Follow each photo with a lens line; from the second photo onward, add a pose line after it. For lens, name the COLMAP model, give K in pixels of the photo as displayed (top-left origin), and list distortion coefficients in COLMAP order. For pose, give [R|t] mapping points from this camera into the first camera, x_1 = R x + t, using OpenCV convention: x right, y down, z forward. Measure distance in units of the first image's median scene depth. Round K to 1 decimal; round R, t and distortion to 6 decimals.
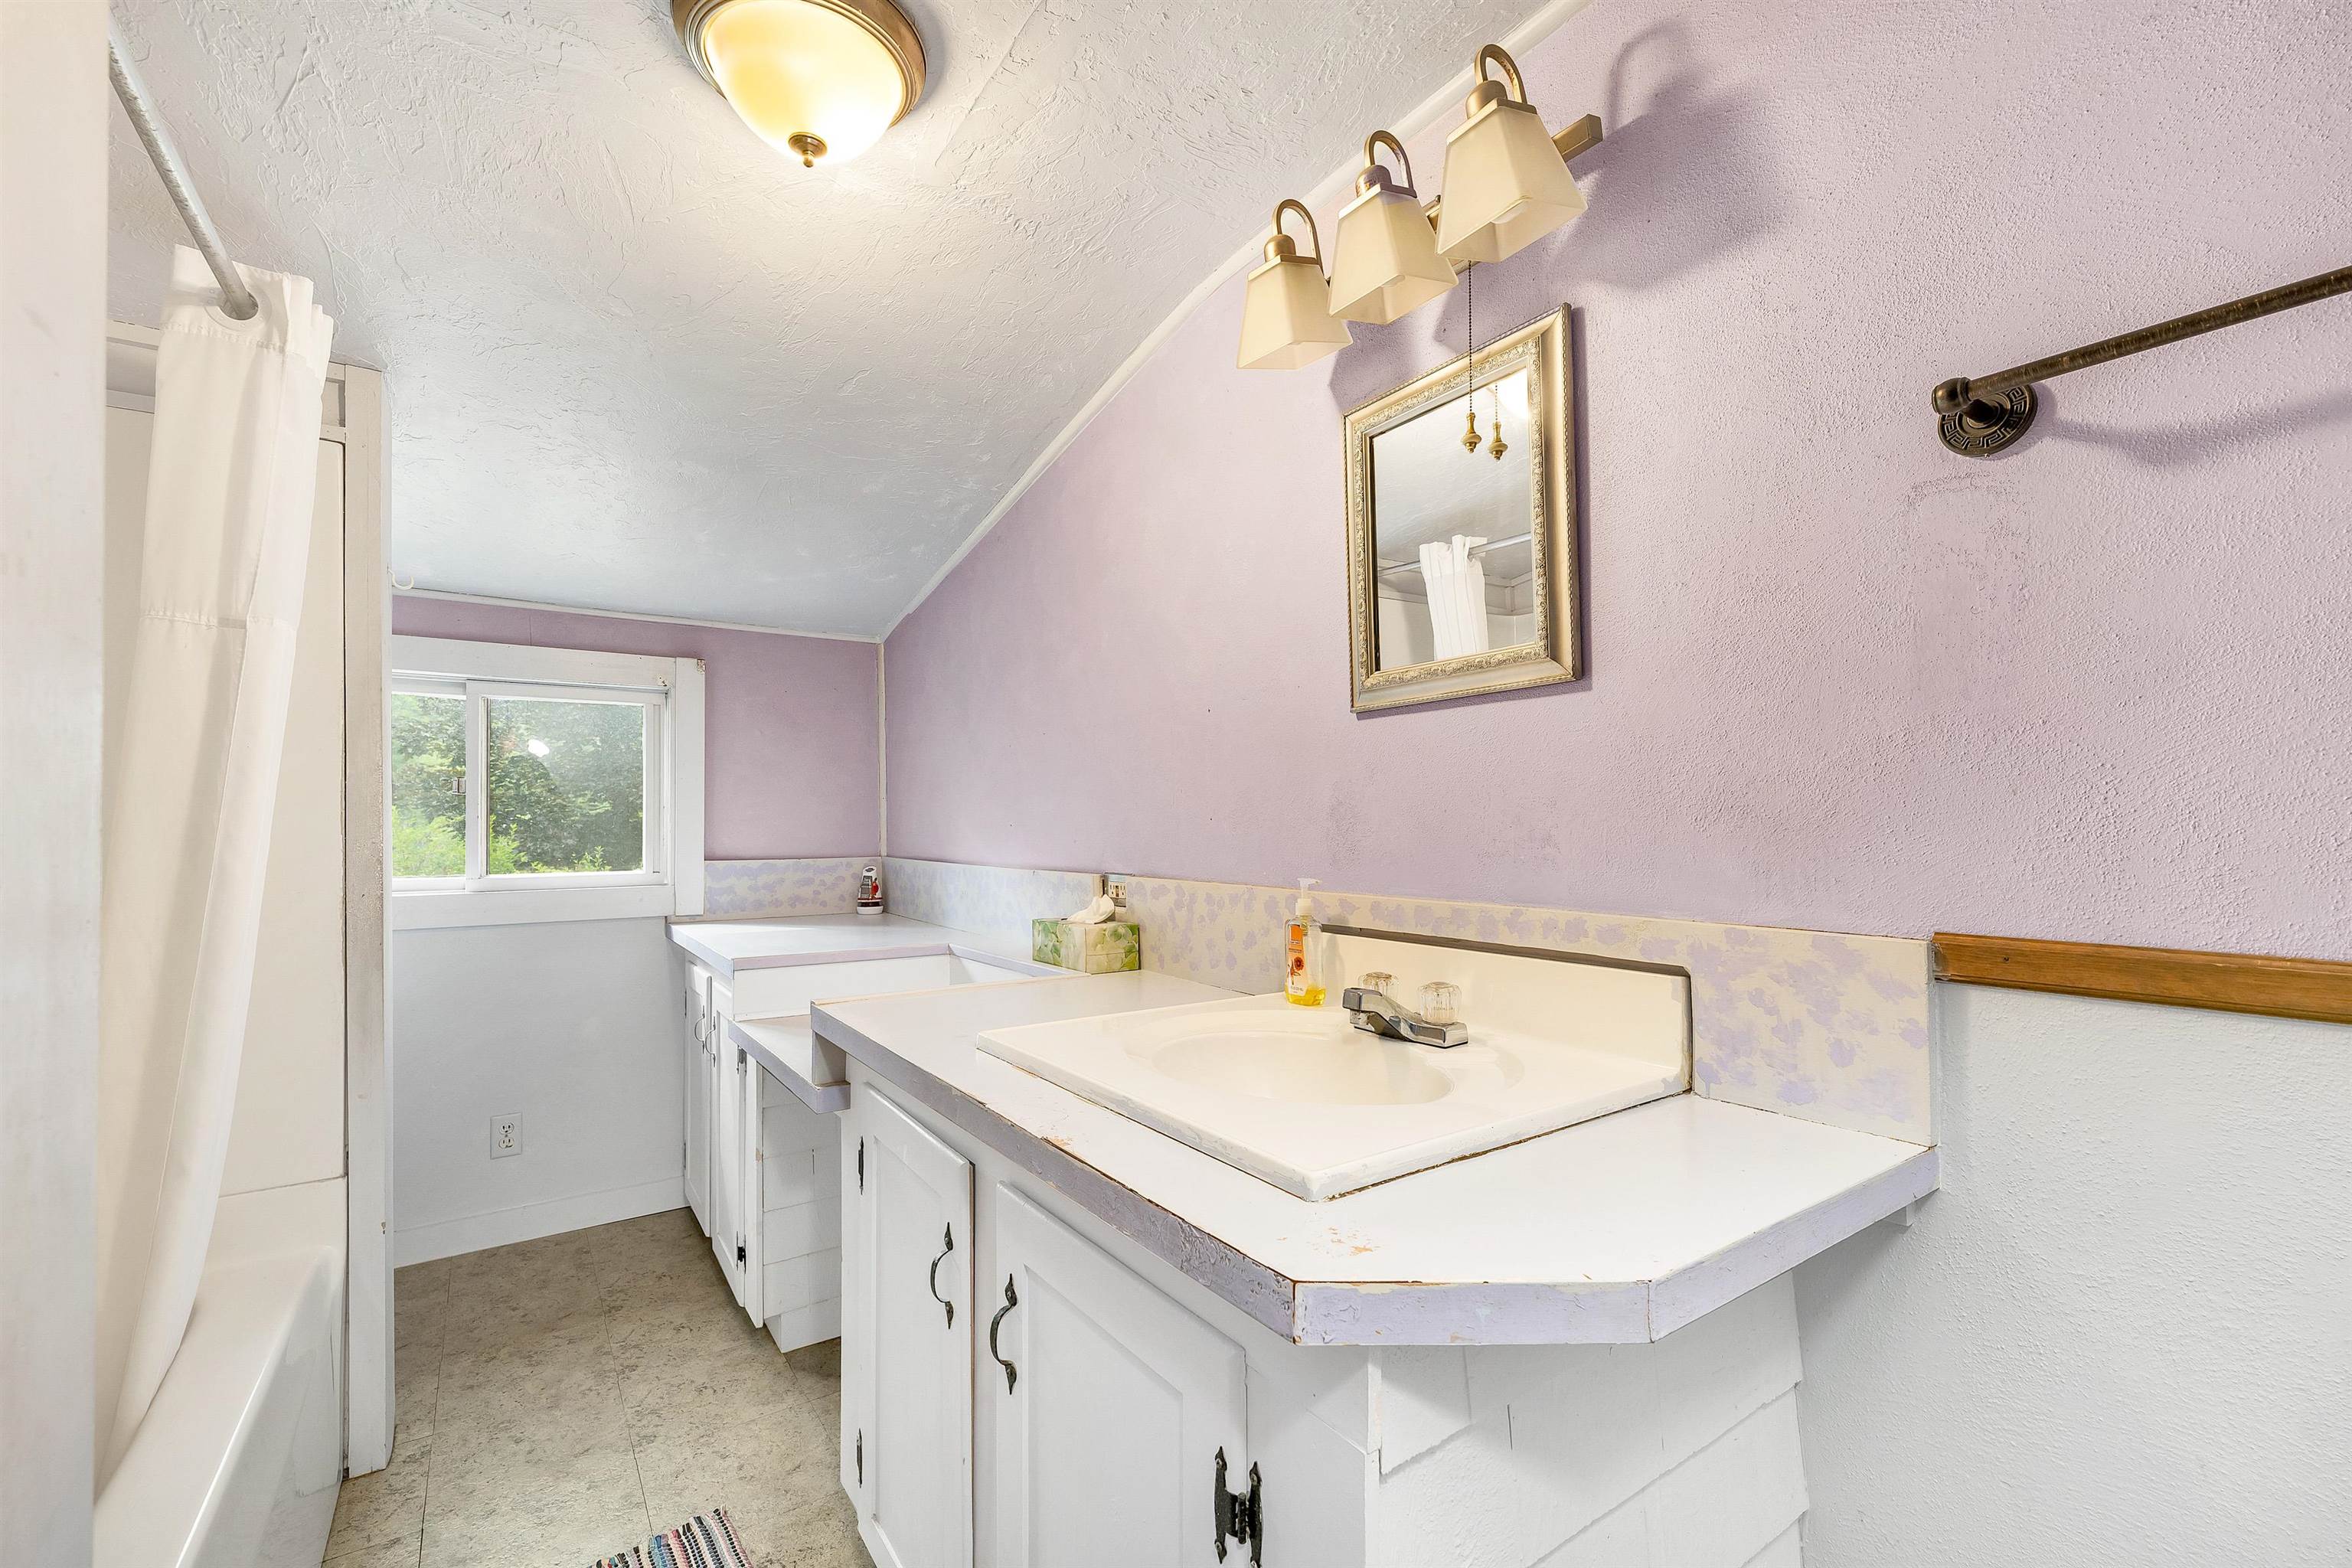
lens RADIAL K [[966.8, 0, 1179.4], [0, 966.8, 819.2], [0, 0, 1]] dist [-0.000058, -0.000366]
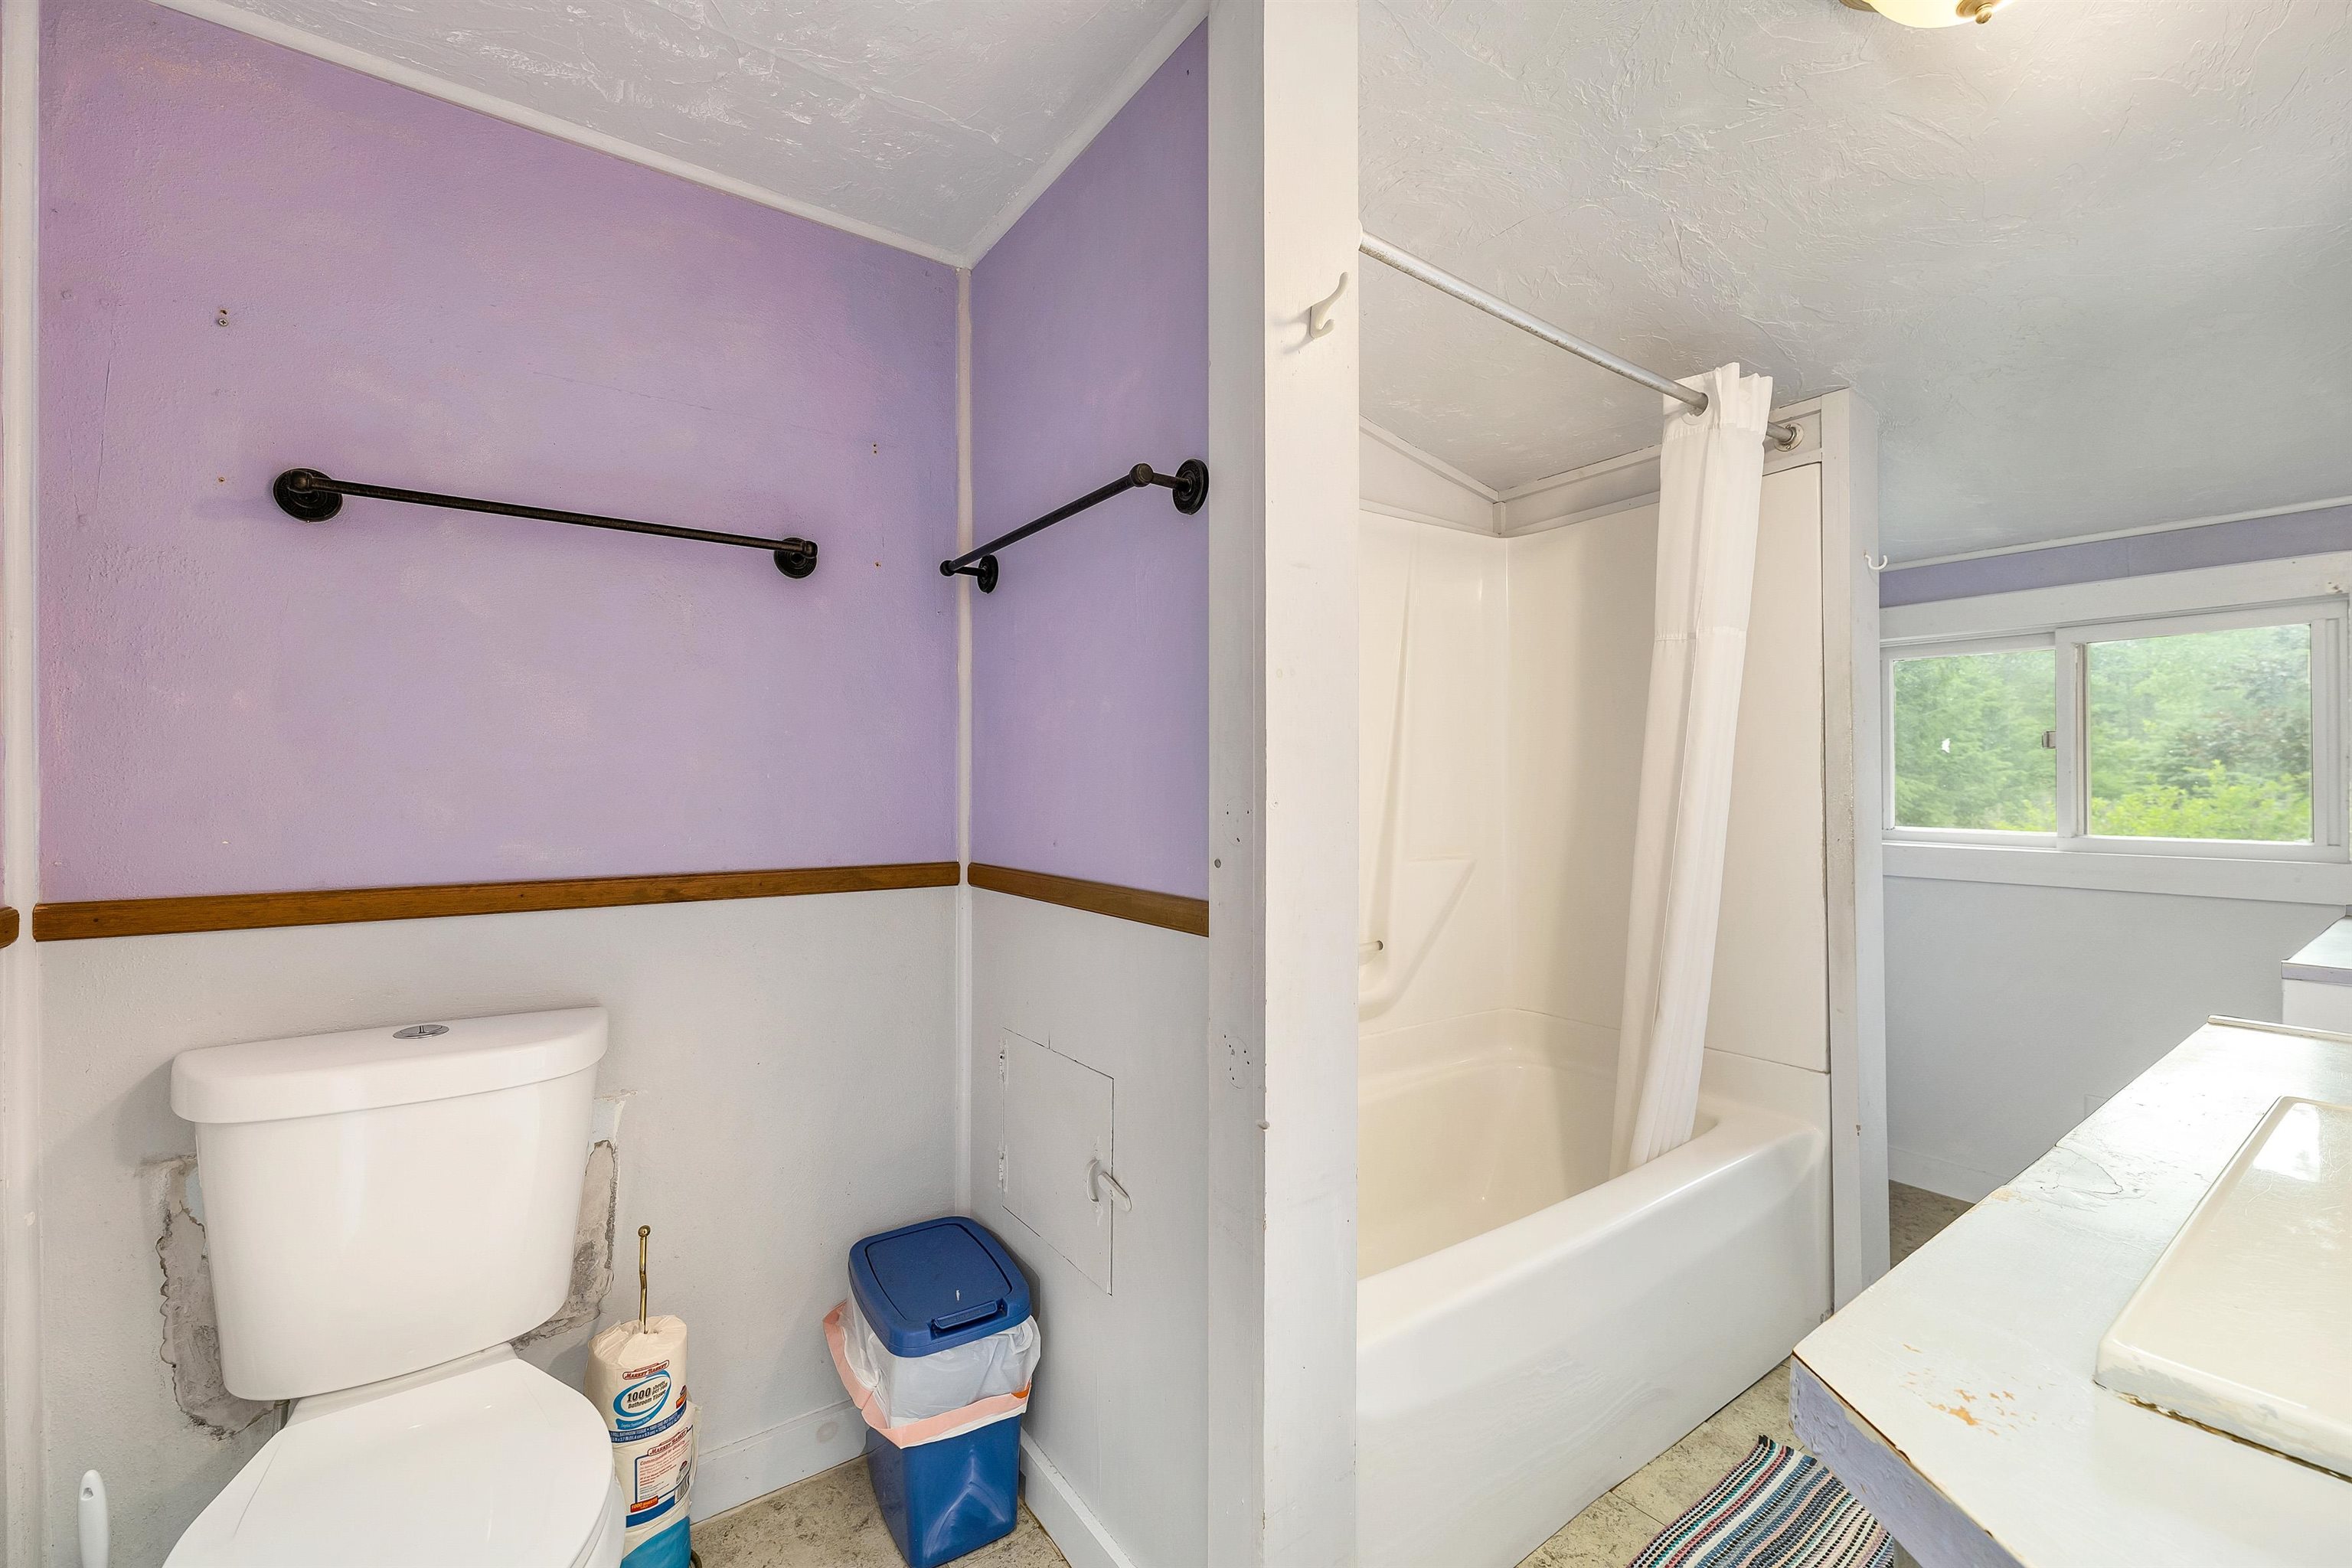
lens RADIAL K [[975.6, 0, 1185.4], [0, 975.6, 786.6], [0, 0, 1]] dist [0.000382, -0.000083]
pose [[0.036689, 0.008761, -0.999288, 0.395423], [0.003293, 0.999955, 0.008888, 0.001152], [0.999321, -0.003616, 0.036658, 0.206708]]
